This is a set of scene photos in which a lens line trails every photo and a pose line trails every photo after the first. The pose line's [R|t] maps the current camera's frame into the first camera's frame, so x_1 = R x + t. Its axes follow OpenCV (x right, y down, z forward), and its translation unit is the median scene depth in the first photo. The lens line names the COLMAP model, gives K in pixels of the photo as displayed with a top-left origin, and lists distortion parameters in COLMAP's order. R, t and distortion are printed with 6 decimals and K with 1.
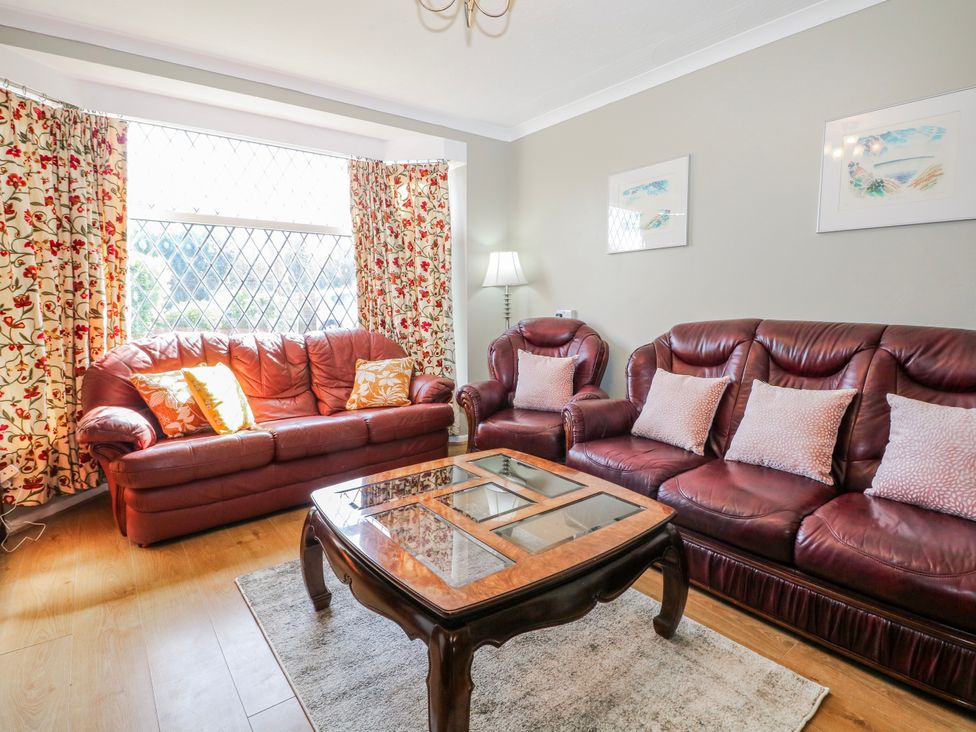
lens RADIAL K [[496.6, 0, 490.8], [0, 496.6, 364.2], [0, 0, 1]] dist [-0.002751, -0.011886]
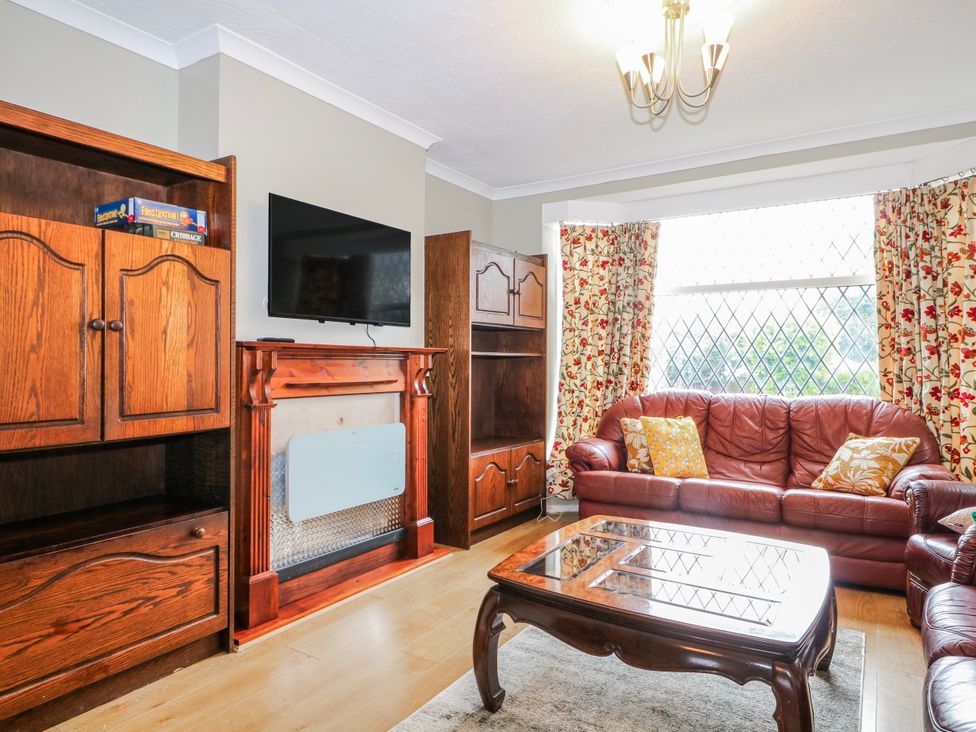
lens RADIAL K [[605.0, 0, 488.0], [0, 605.0, 366.0], [0, 0, 1]] dist [-0.003147, -0.002031]
pose [[0.341010, 0.011151, -0.939994, 0.444339], [-0.120606, 0.992185, -0.031983, -0.014707], [0.932291, 0.124276, 0.339690, 0.078092]]
